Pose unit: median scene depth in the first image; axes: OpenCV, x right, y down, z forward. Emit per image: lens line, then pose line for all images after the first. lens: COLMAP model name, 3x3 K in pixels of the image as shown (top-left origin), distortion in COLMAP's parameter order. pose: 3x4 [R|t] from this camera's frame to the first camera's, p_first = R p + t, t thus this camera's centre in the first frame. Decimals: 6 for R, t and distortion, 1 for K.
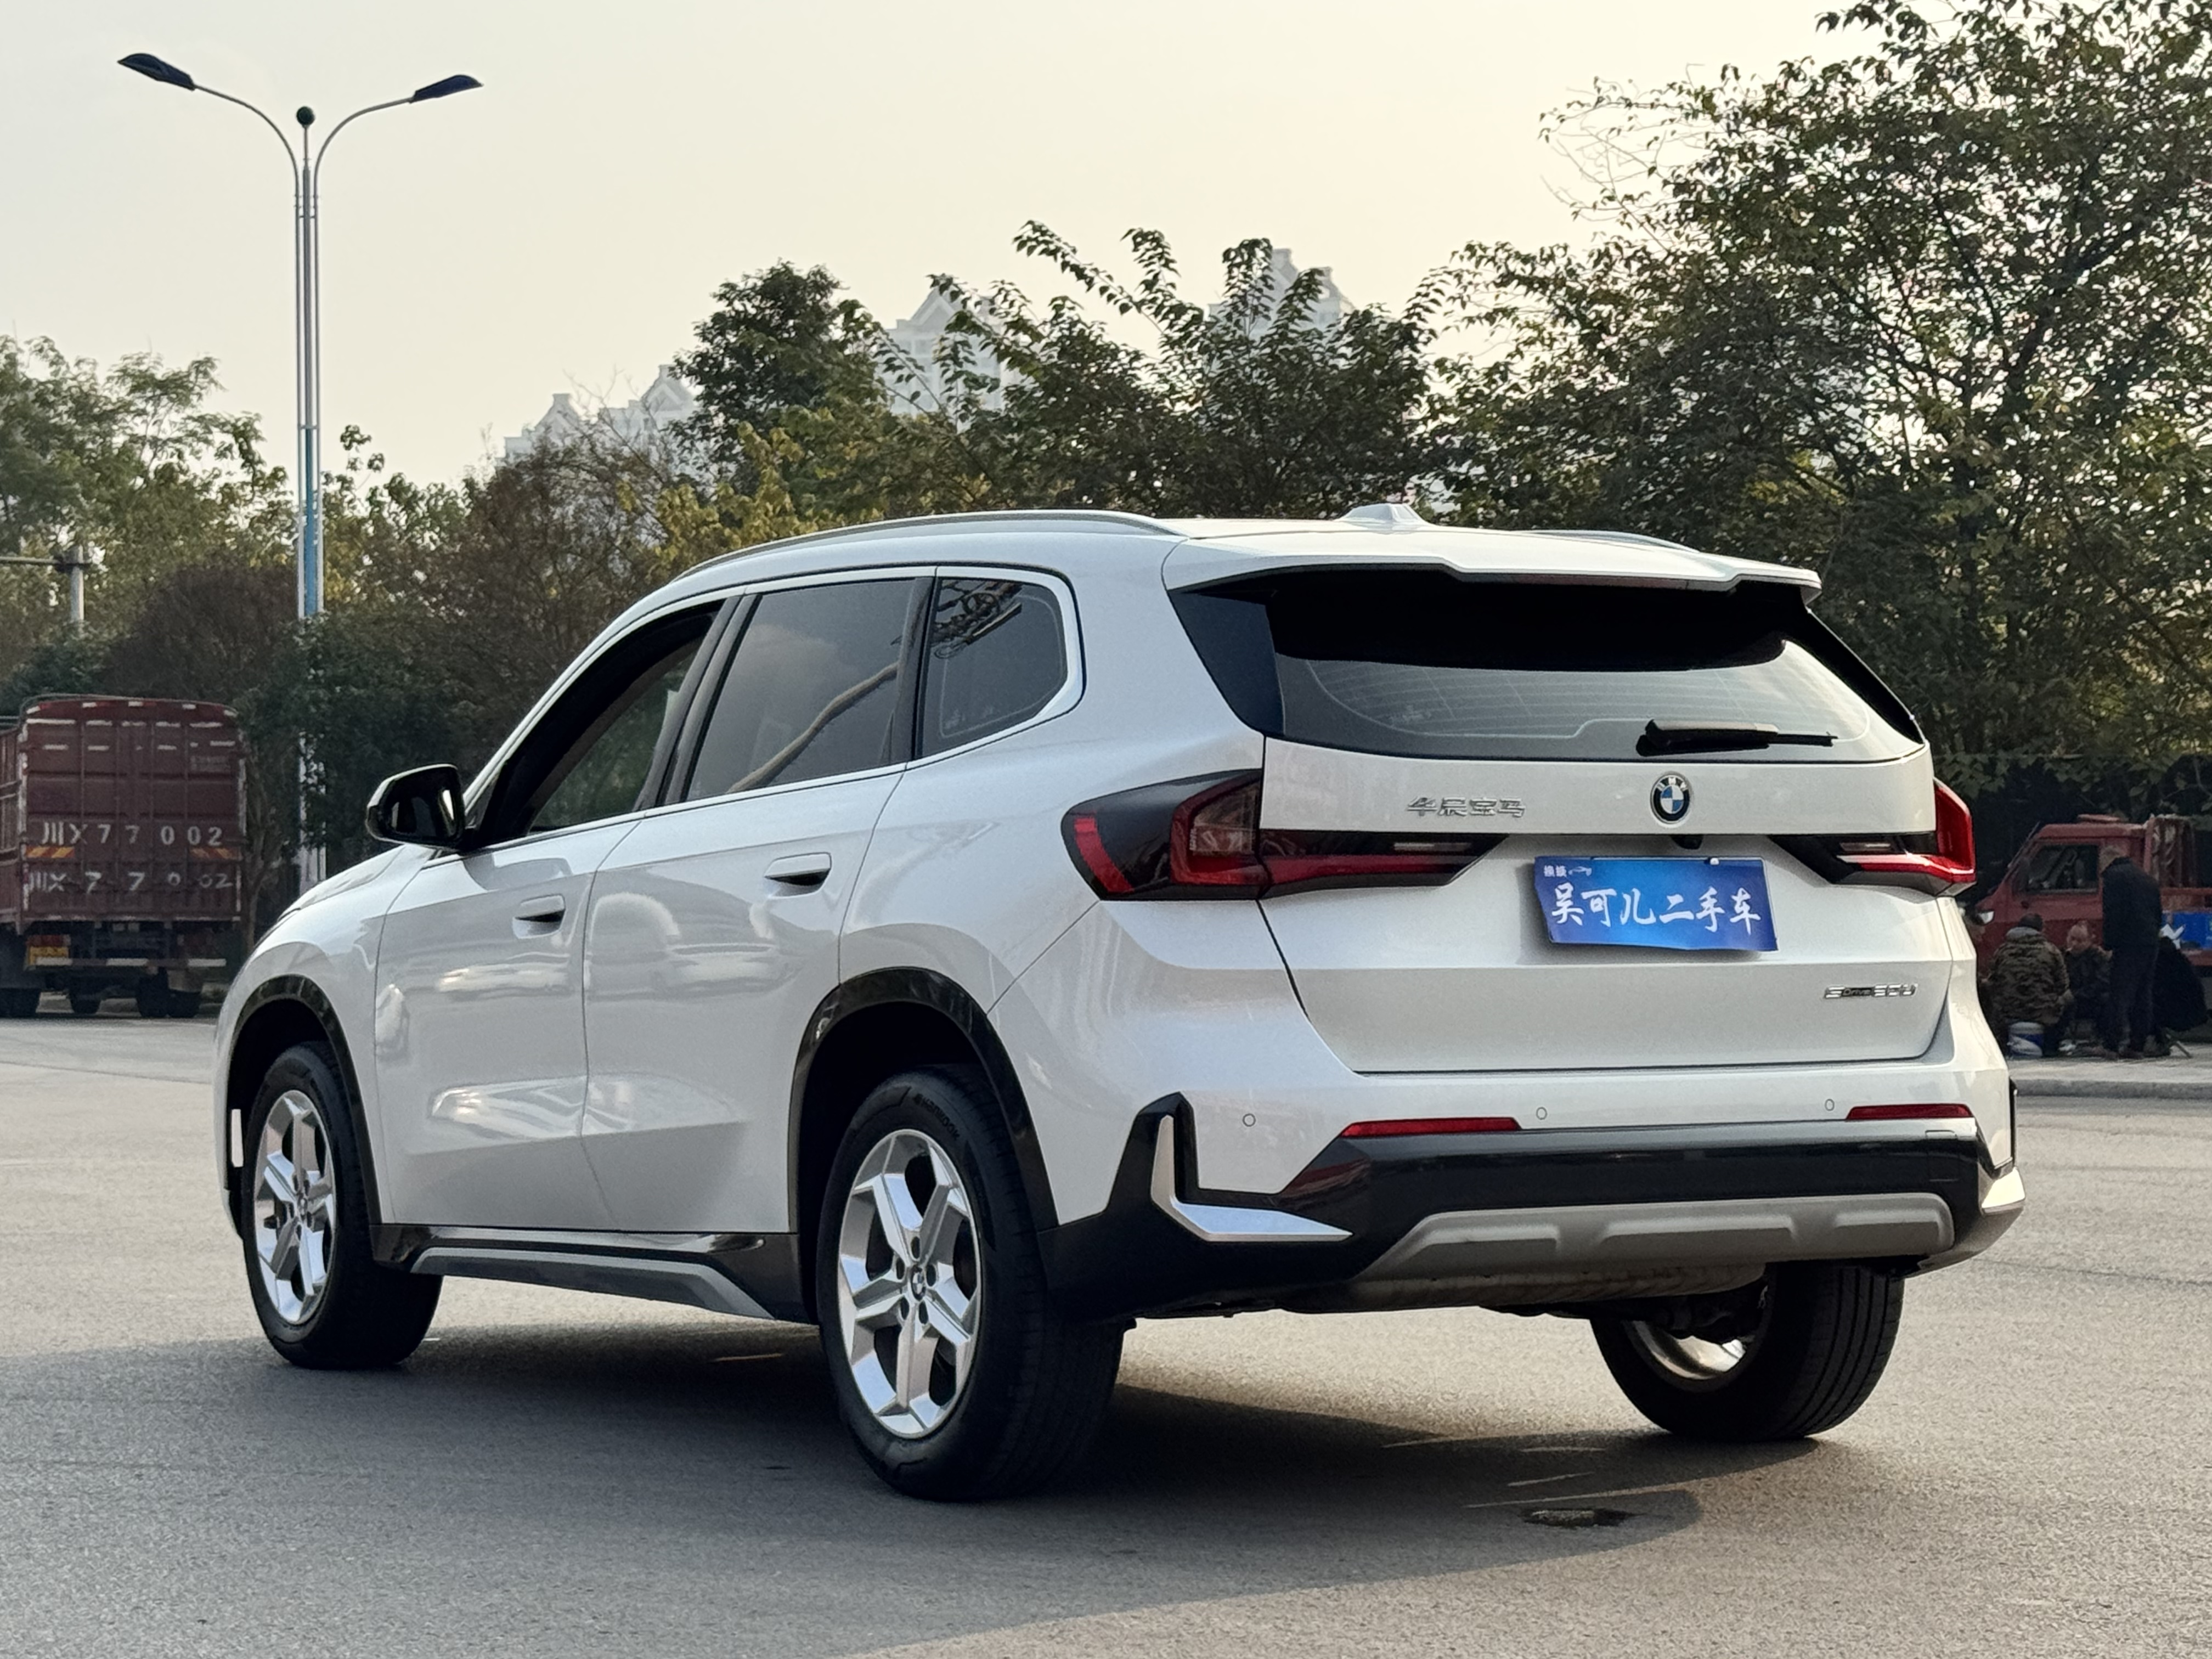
lens RADIAL K [[4809.5, 0, 1101.7], [0, 4809.5, 828.4], [0, 0, 1]] dist [0.059013, 0.000000]
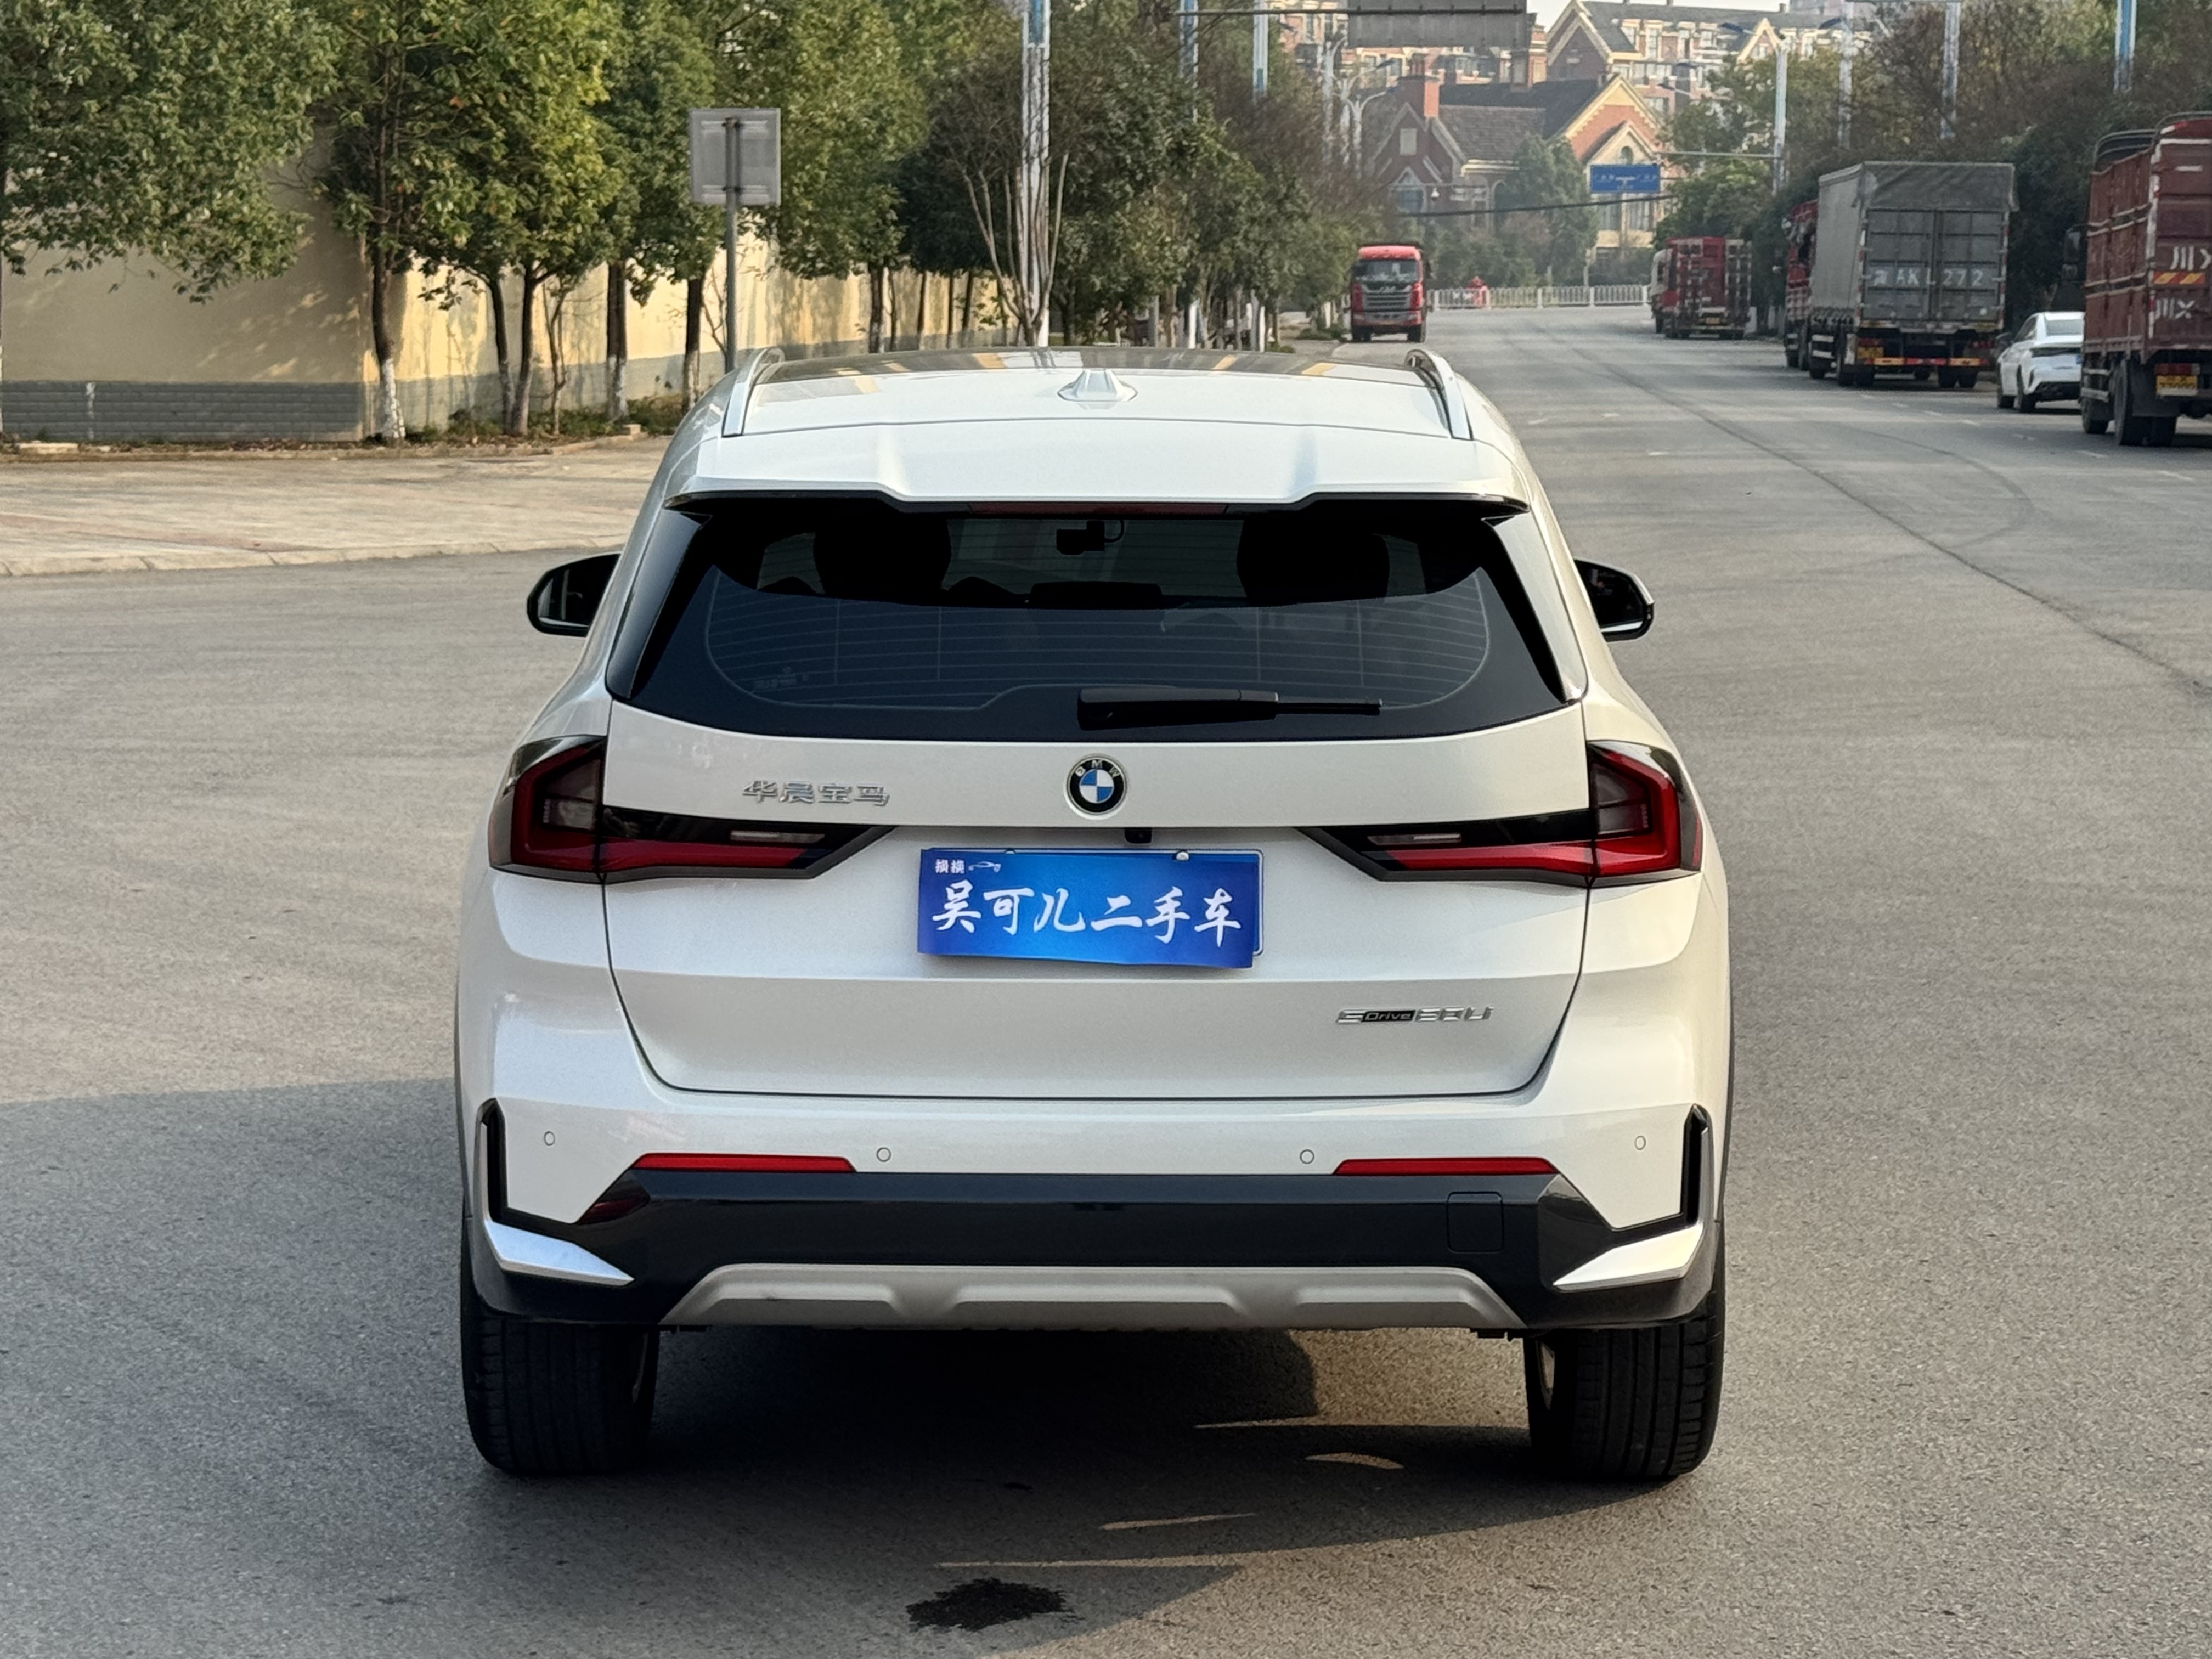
lens RADIAL K [[4809.5, 0, 1019.6], [0, 4809.5, 865.6], [0, 0, 1]] dist [0.059013, 0.000000]
pose [[0.867938, 0.070515, -0.491641, 0.515790], [-0.001167, 0.990157, 0.139956, -0.108687], [0.496671, -0.120899, 0.859477, 0.274286]]
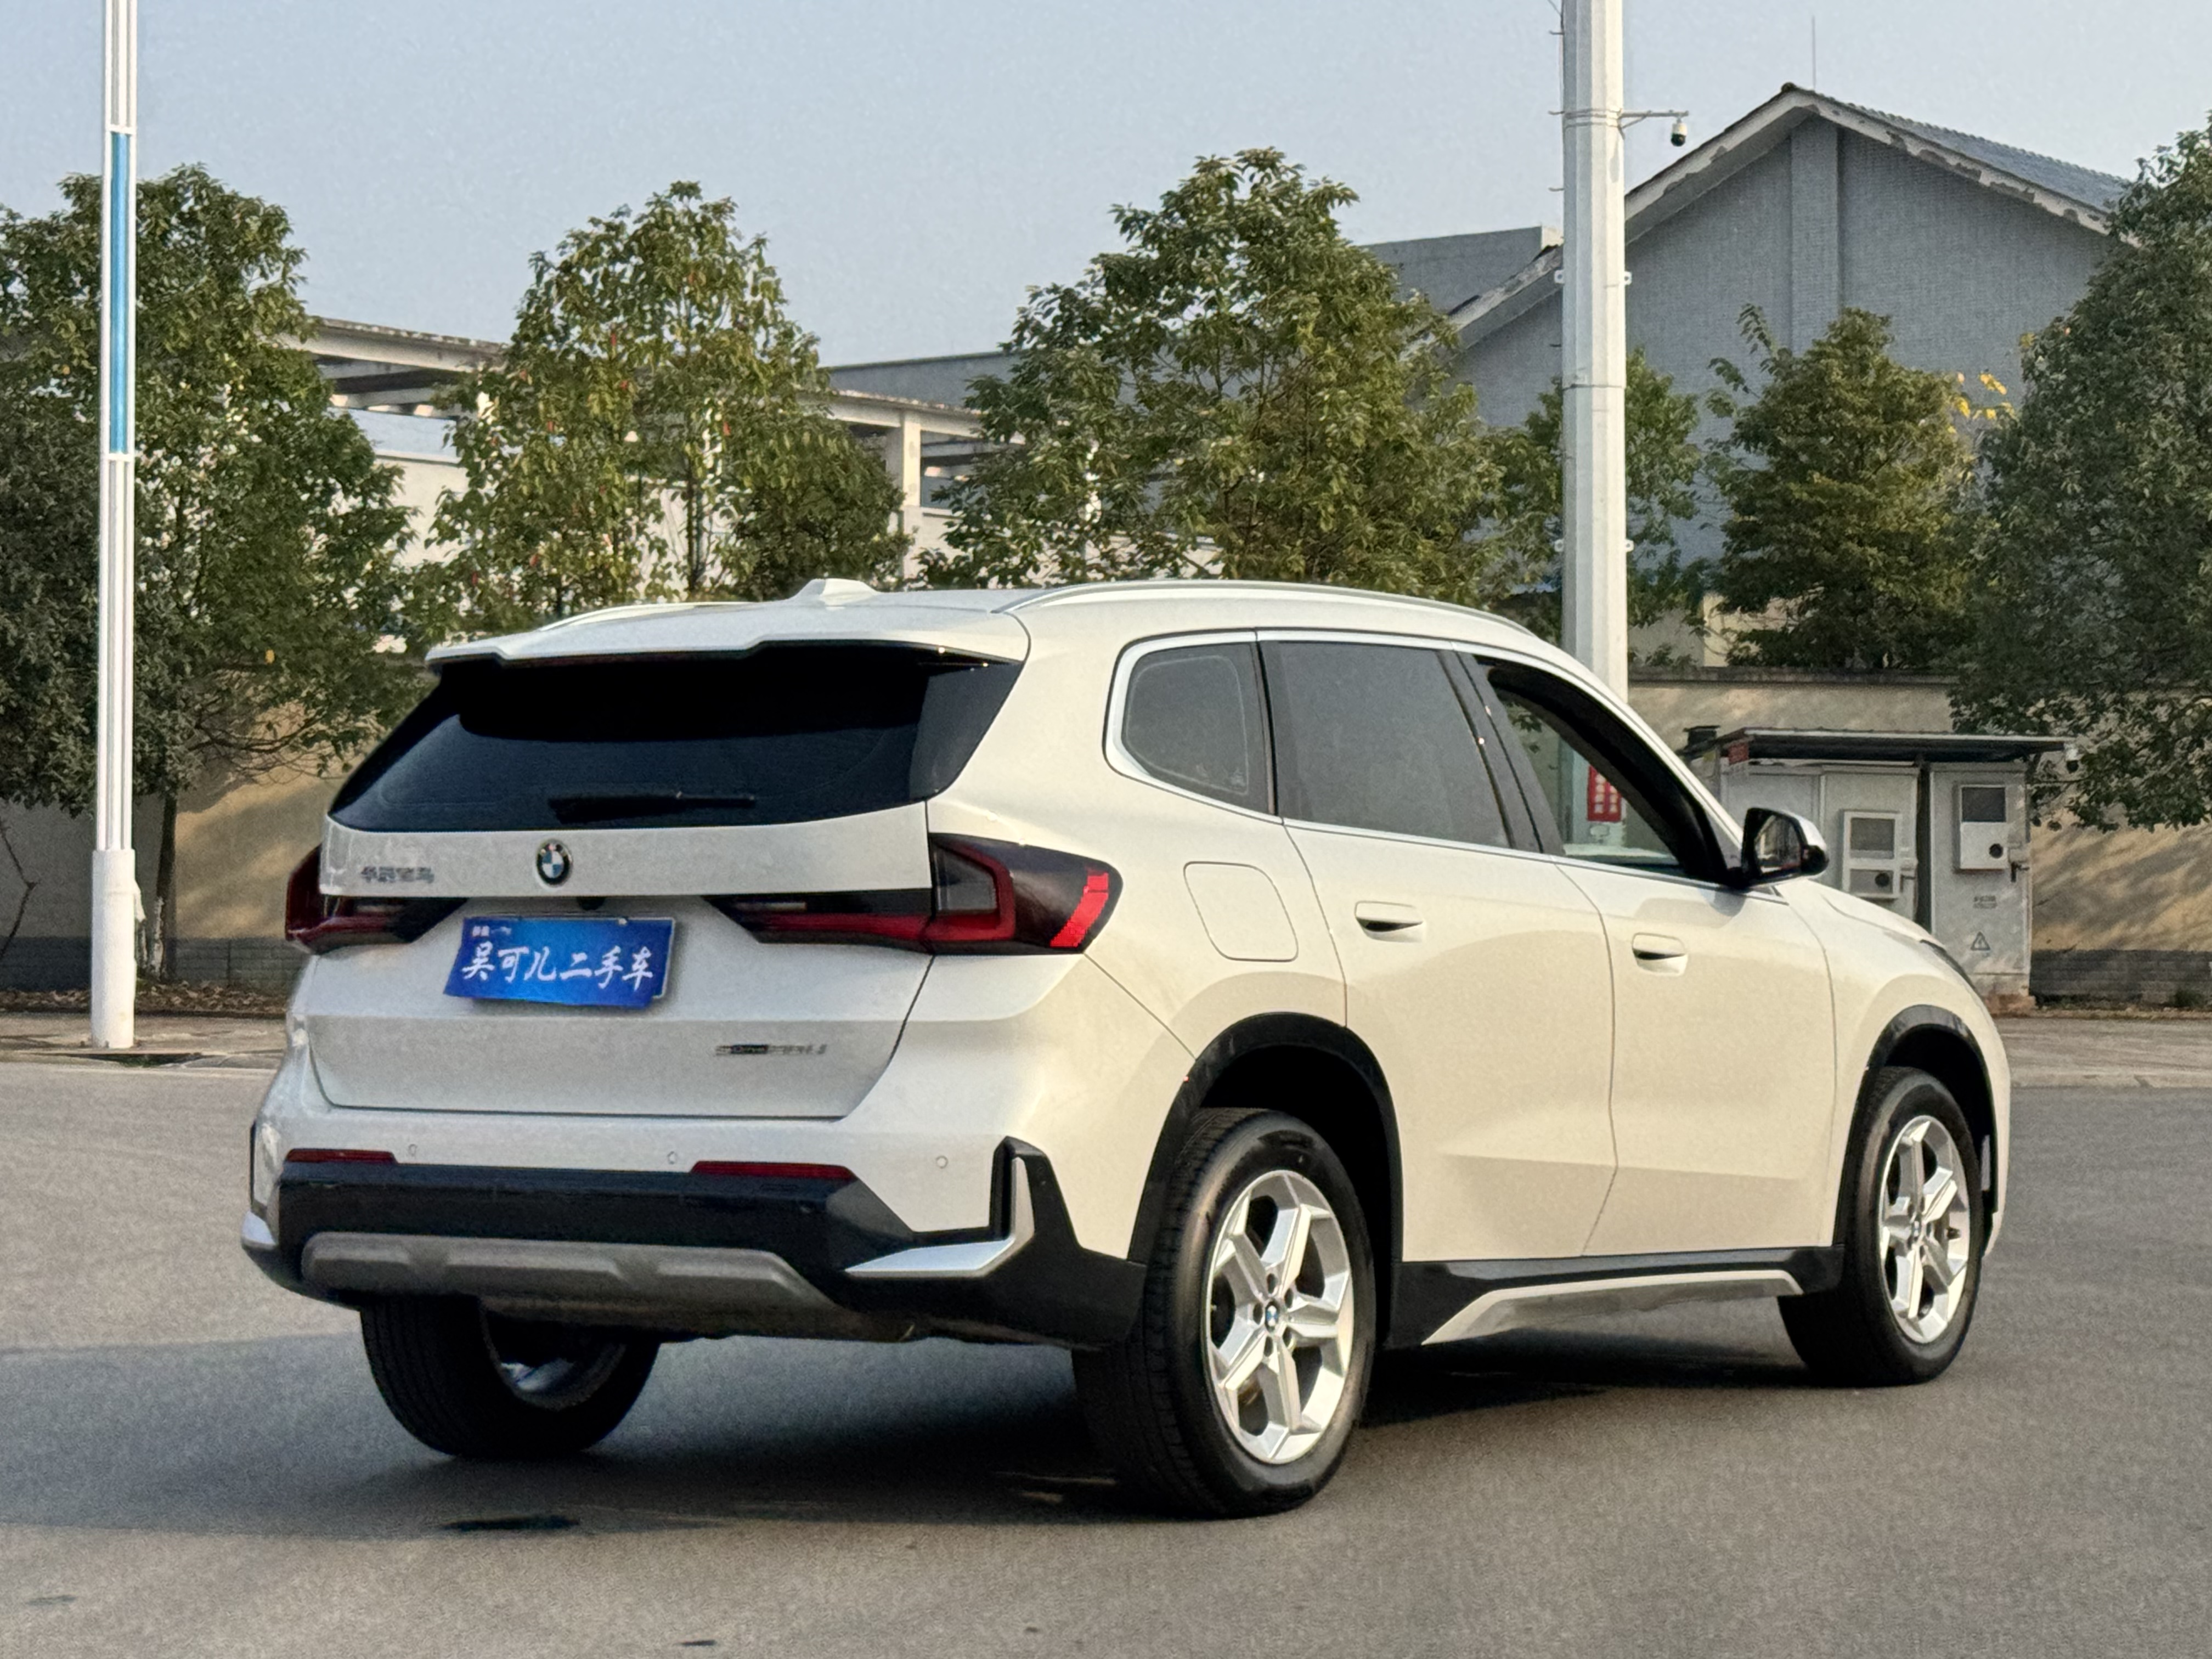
lens RADIAL K [[4809.5, 0, 1104.8], [0, 4809.5, 826.9], [0, 0, 1]] dist [0.059013, 0.000000]
pose [[0.457125, -0.016293, -0.889253, 1.121695], [0.014067, 0.999840, -0.011088, -0.000684], [0.889291, -0.007440, 0.457281, 0.617912]]
